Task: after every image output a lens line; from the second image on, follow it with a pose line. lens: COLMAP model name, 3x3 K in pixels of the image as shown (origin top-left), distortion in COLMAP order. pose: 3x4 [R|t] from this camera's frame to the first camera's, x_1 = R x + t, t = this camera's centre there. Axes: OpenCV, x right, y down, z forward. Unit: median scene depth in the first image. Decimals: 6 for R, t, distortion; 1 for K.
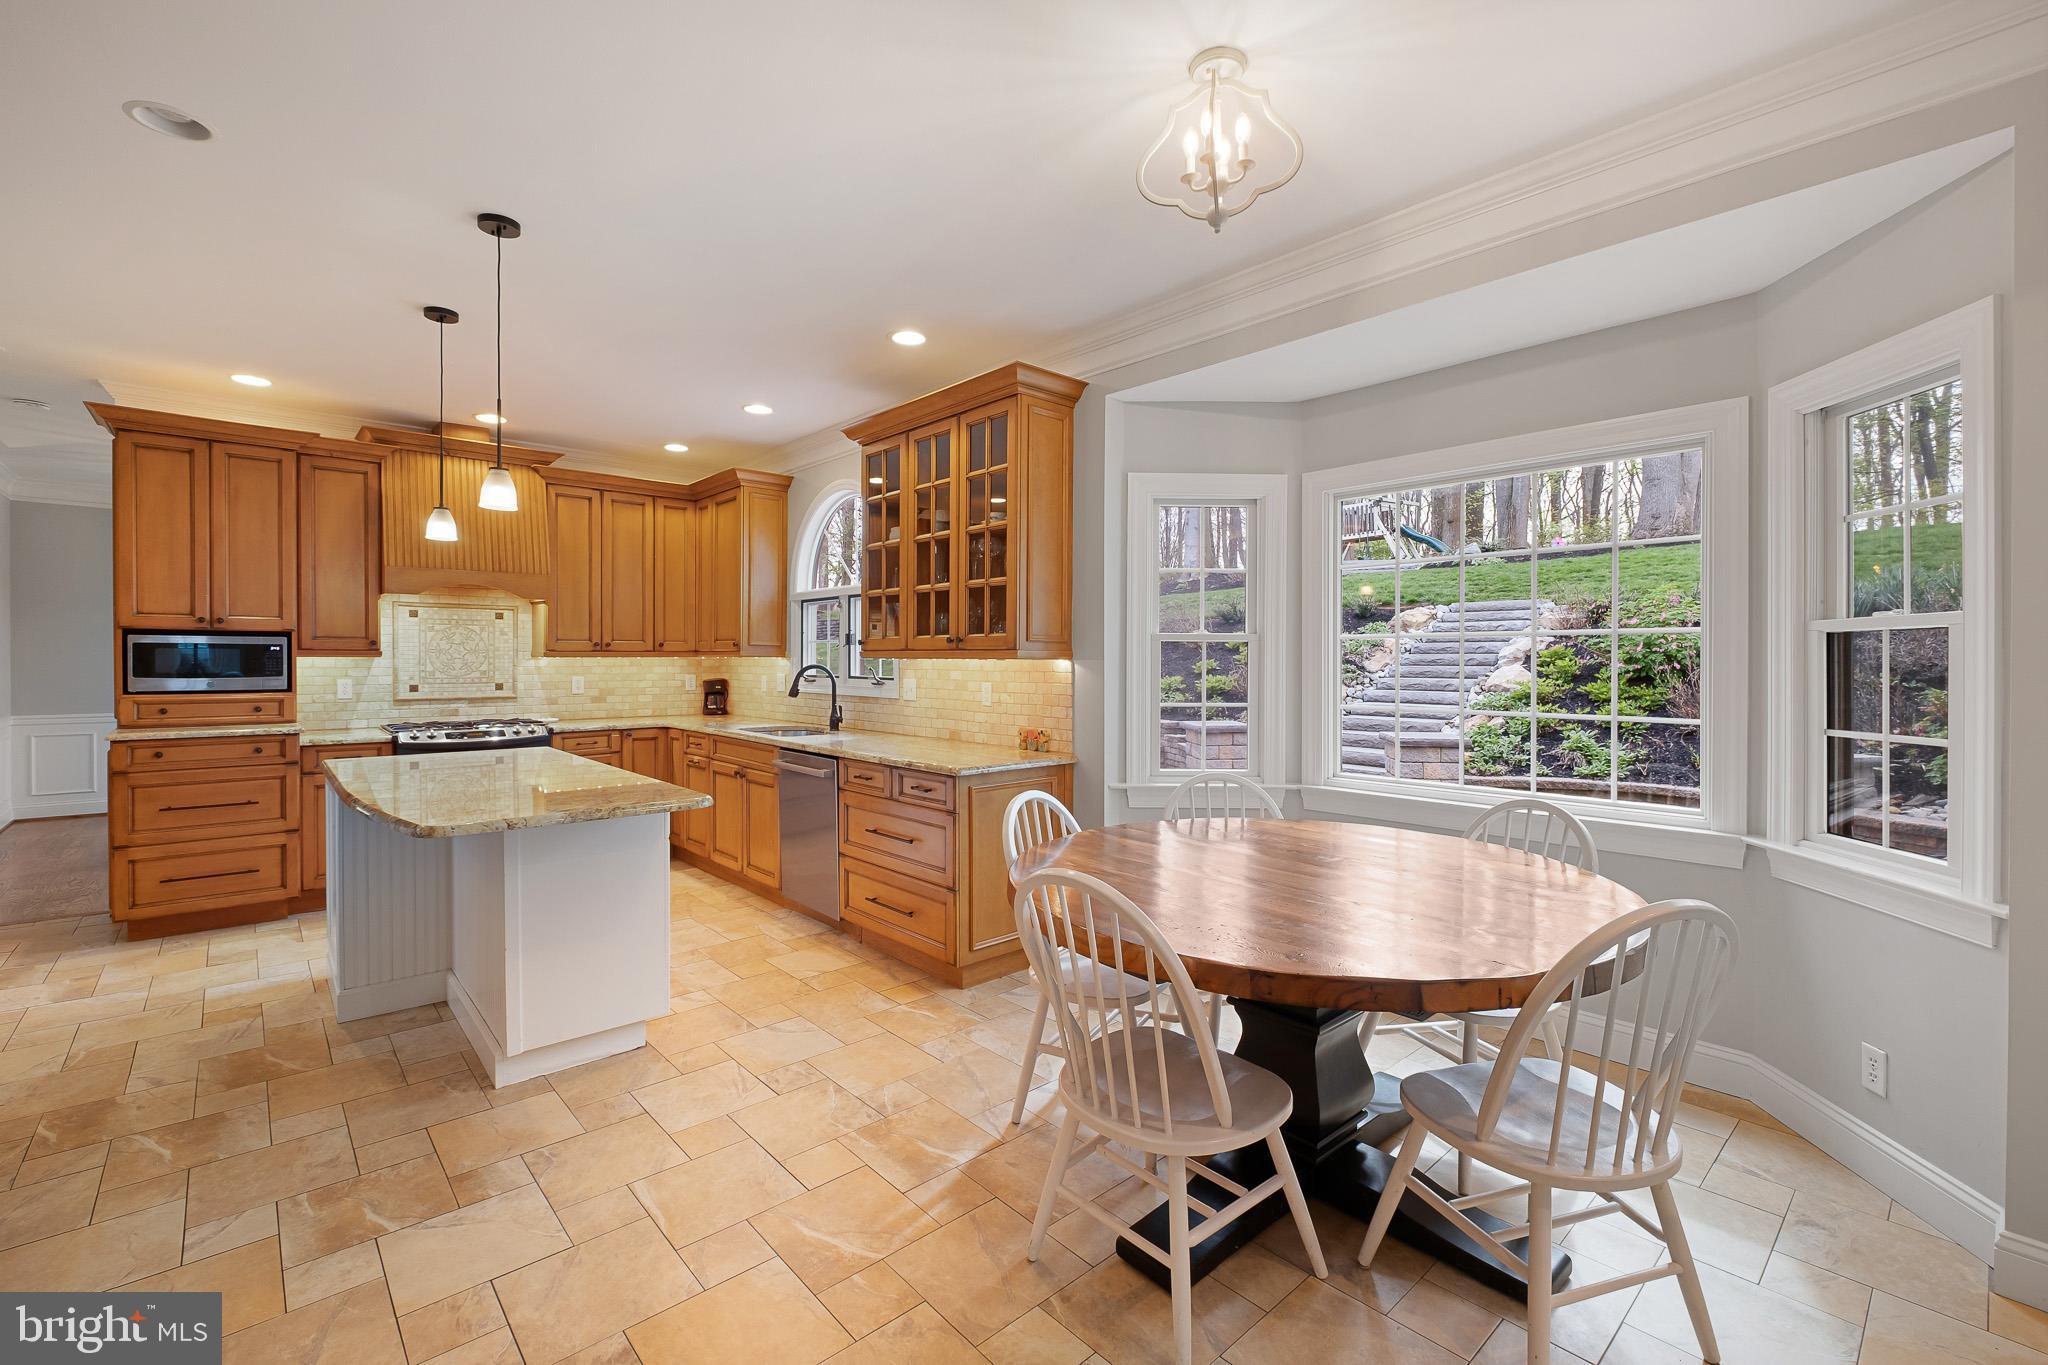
lens RADIAL K [[884.0, 0, 1029.0], [0, 884.0, 669.0], [0, 0, 1]] dist [-0.002009, -0.004584]
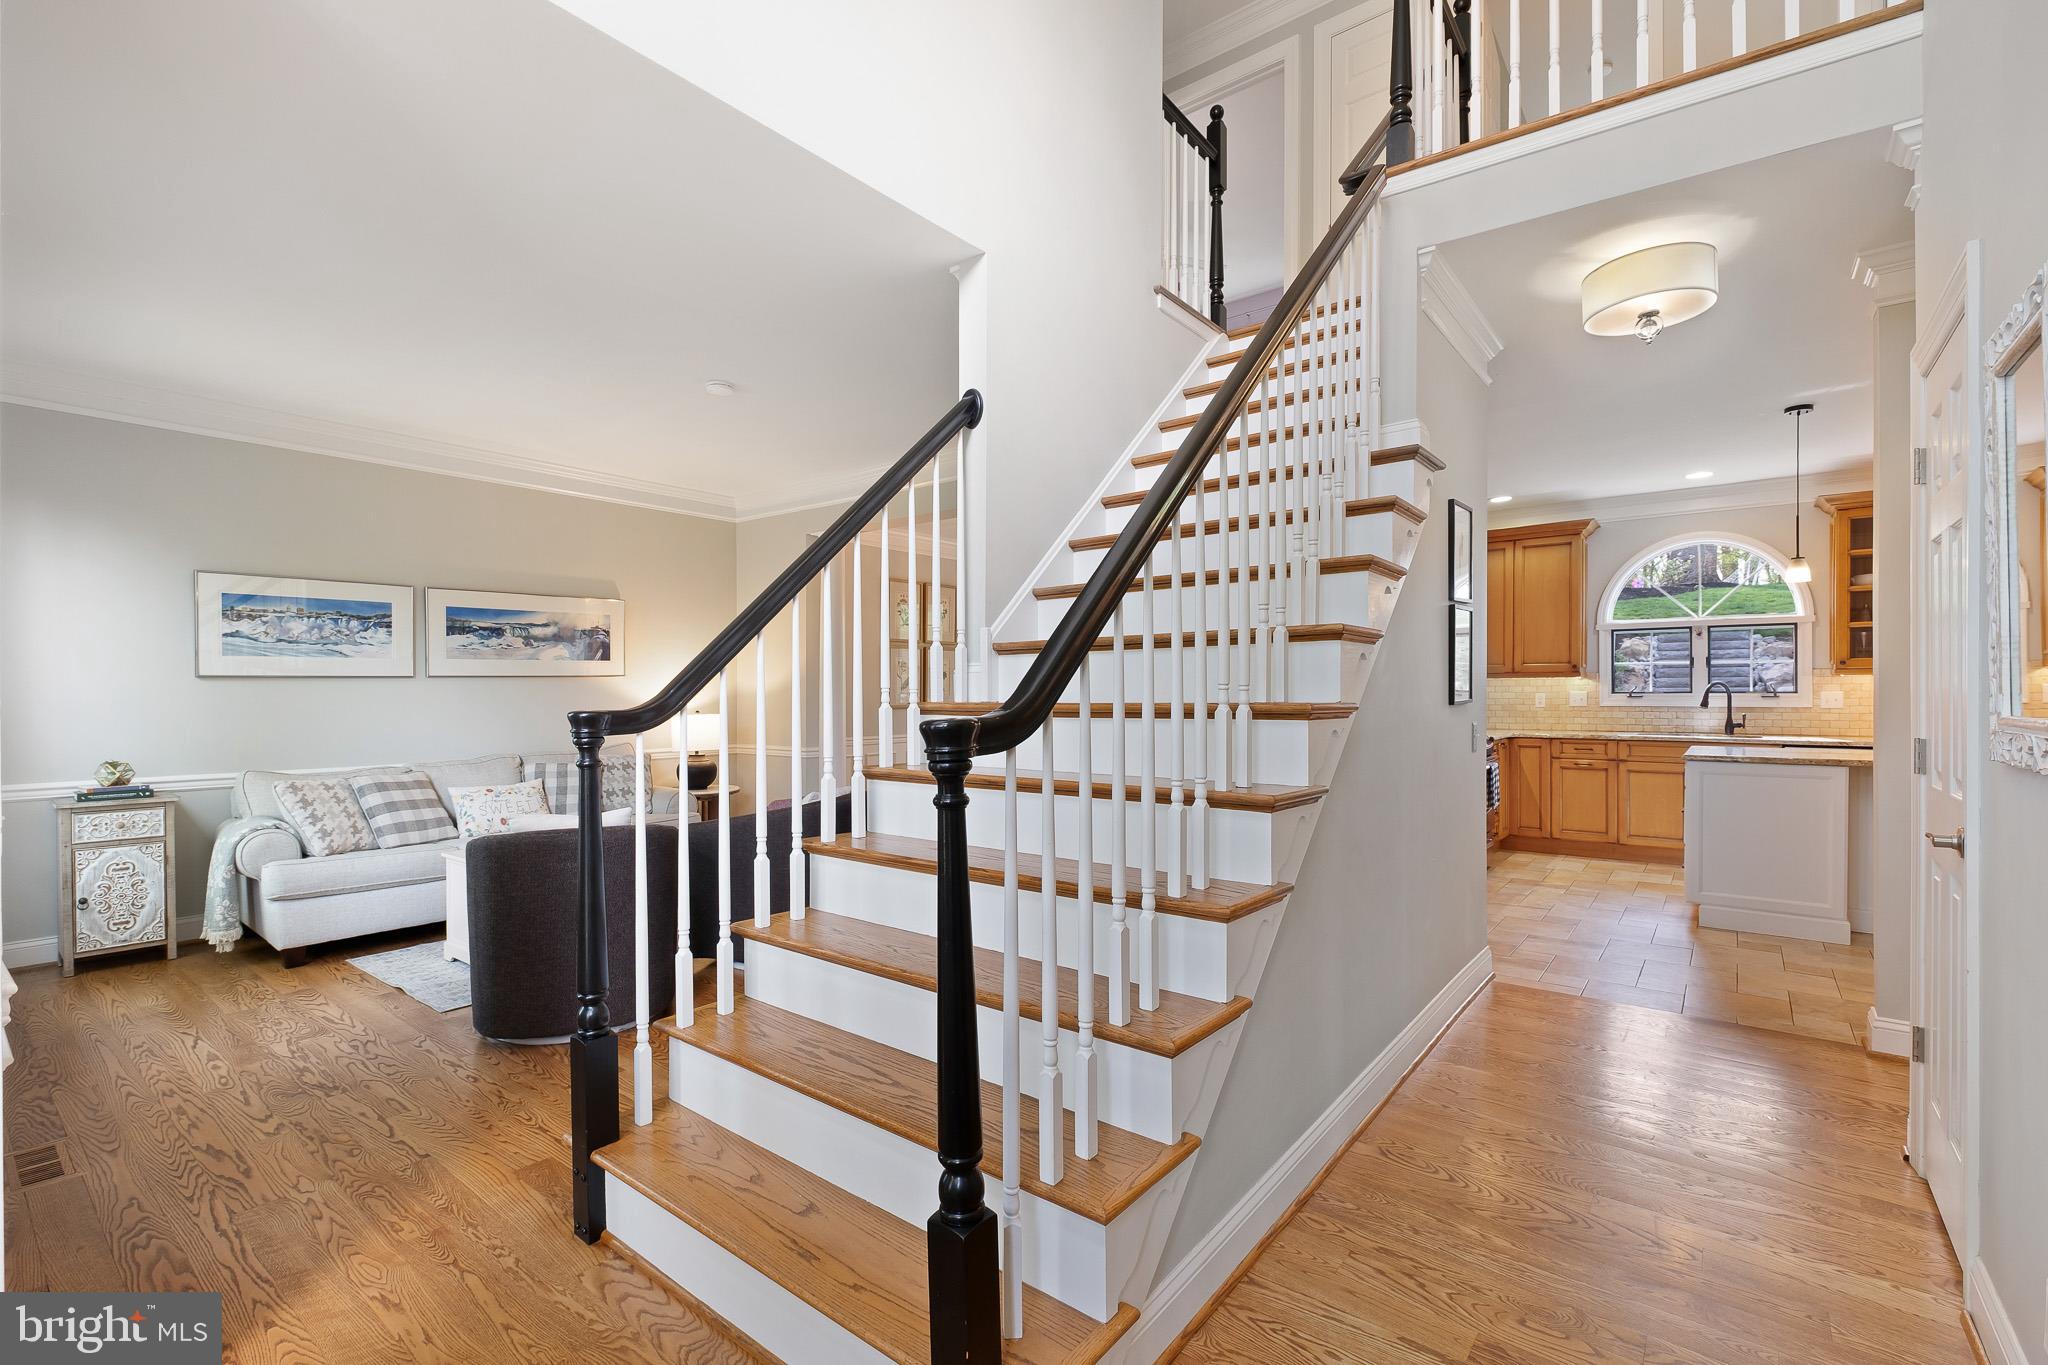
lens RADIAL K [[884.0, 0, 1020.2], [0, 884.0, 693.5], [0, 0, 1]] dist [-0.002009, -0.004584]
pose [[0.988407, -0.008842, 0.151567, -1.505130], [0.009686, 0.999941, -0.004833, 0.008449], [-0.151516, 0.006245, 0.988435, -0.079915]]
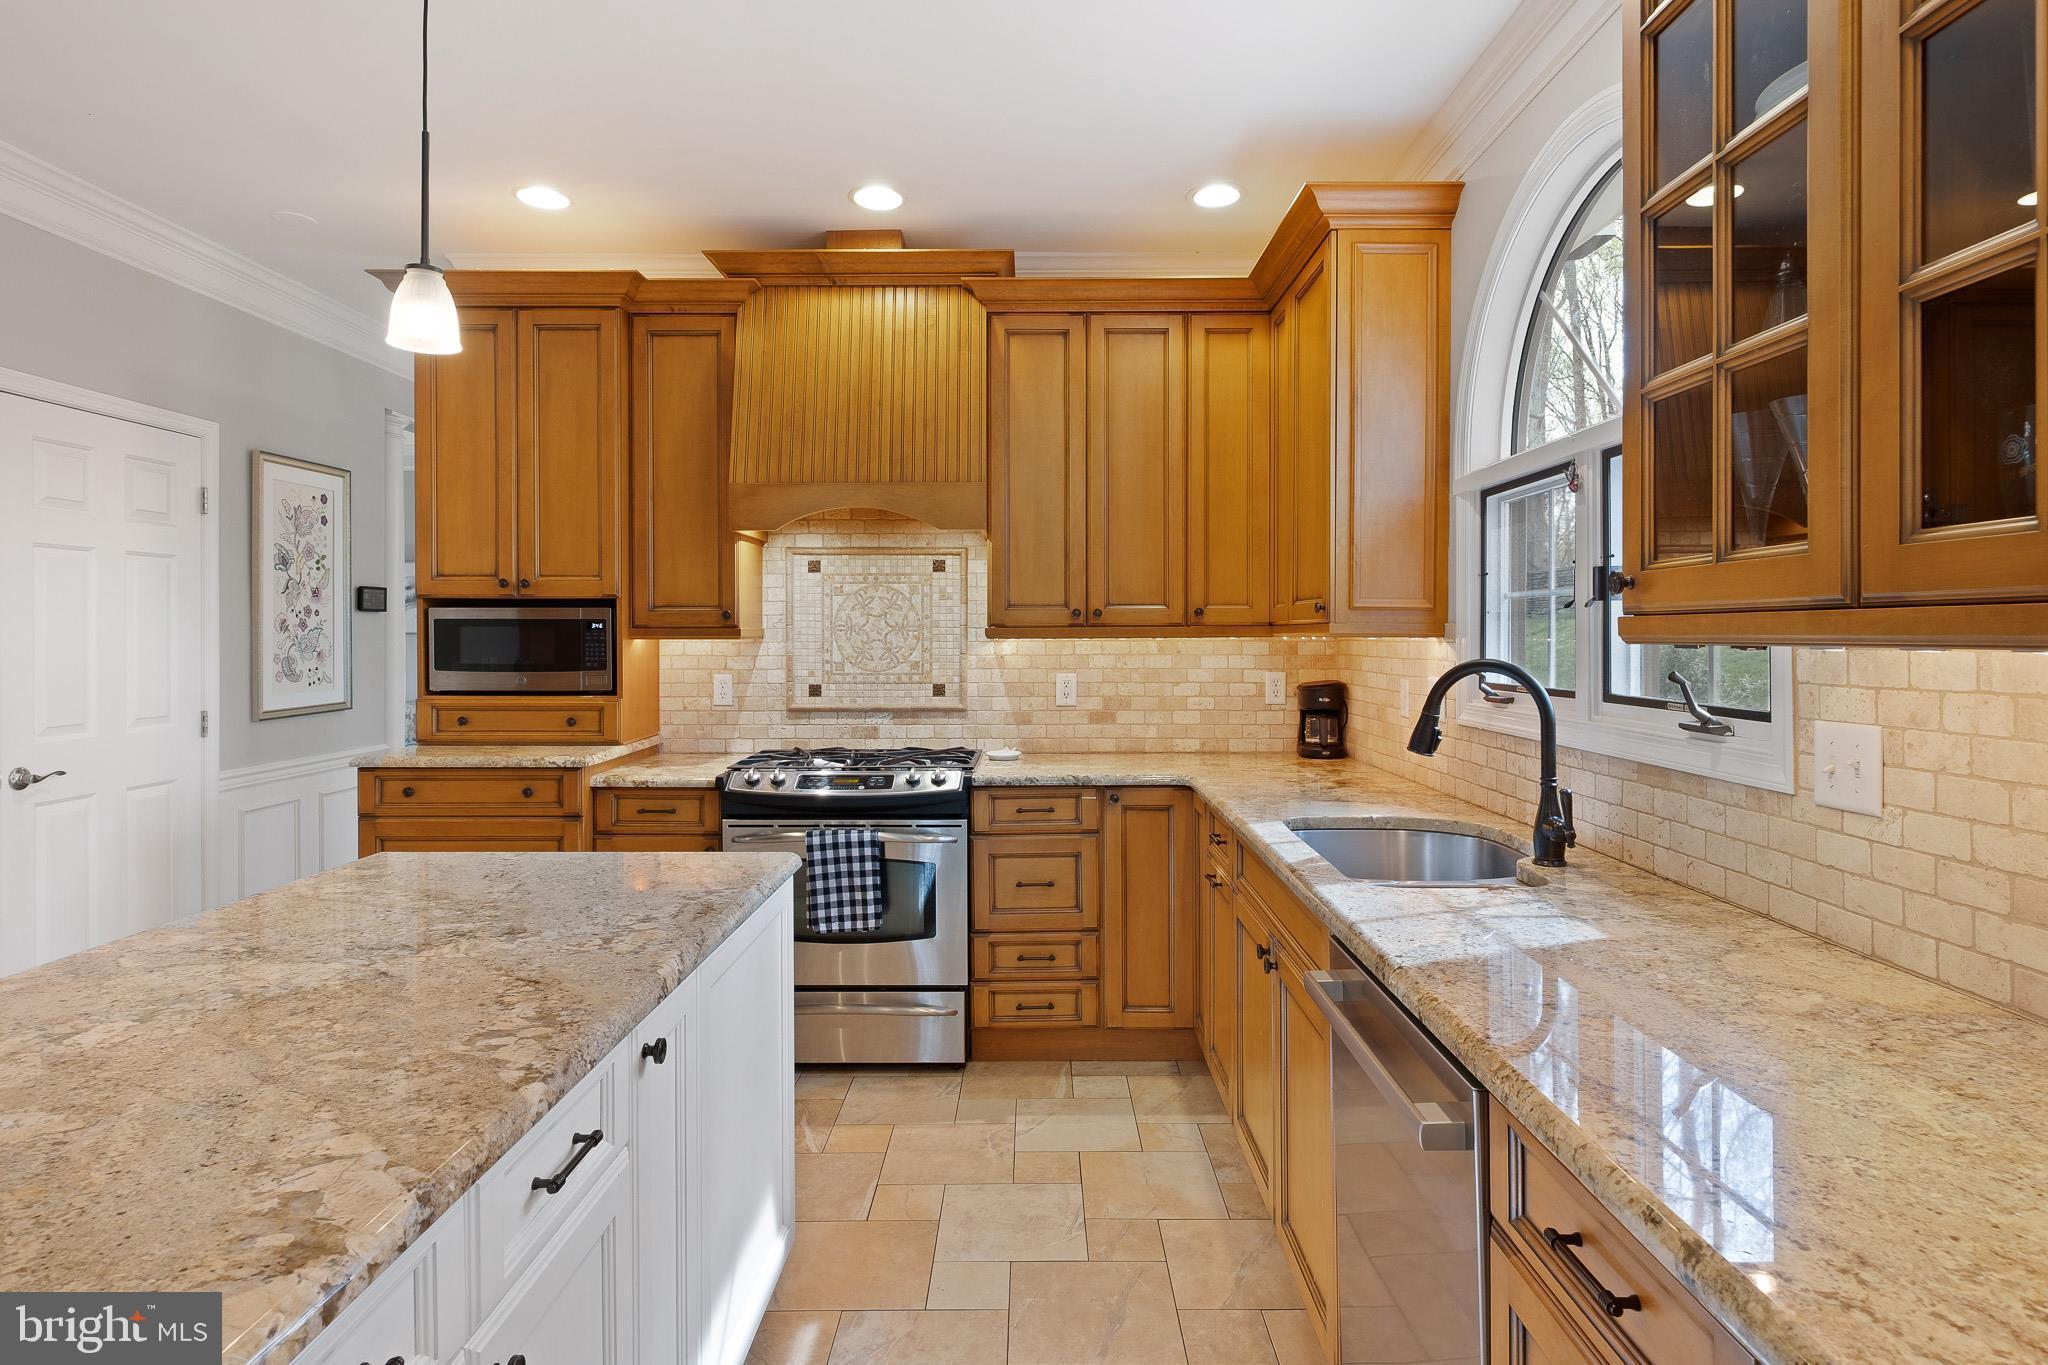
lens RADIAL K [[1080.4, 0, 1037.2], [0, 1080.4, 638.9], [0, 0, 1]] dist [-0.002568, -0.000099]
pose [[0.742331, -0.001204, -0.670032, -0.101534], [-0.005170, 0.999958, -0.007524, -0.009726], [0.670013, 0.009049, 0.742294, 0.625892]]
